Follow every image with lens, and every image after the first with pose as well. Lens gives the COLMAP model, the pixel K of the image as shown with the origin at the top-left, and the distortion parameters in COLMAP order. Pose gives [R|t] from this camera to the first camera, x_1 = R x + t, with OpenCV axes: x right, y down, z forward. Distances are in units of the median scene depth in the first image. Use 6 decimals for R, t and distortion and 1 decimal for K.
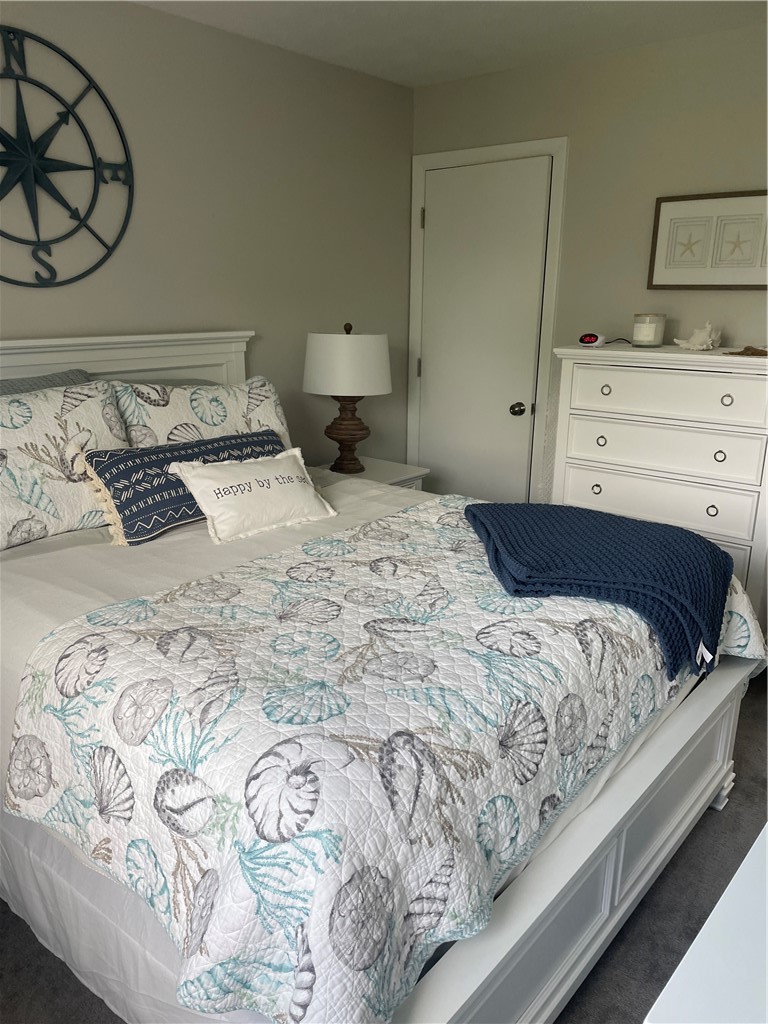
lens RADIAL K [[762.6, 0, 384.0], [0, 762.6, 512.0], [0, 0, 1]] dist [0.071643, -0.087111]
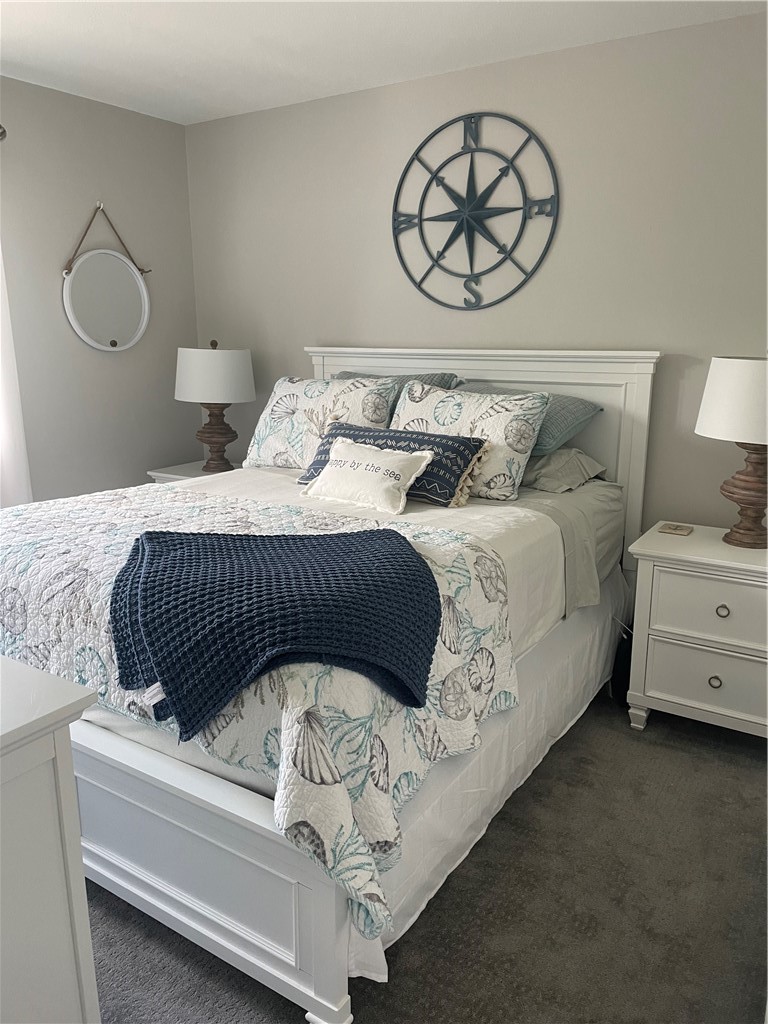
lens RADIAL K [[762.6, 0, 384.0], [0, 762.6, 512.0], [0, 0, 1]] dist [0.071643, -0.087111]
pose [[0.137812, 0.227830, -0.963899, 0.856577], [-0.273794, 0.944026, 0.183987, -0.169515], [0.951864, 0.238555, 0.192476, 0.701968]]
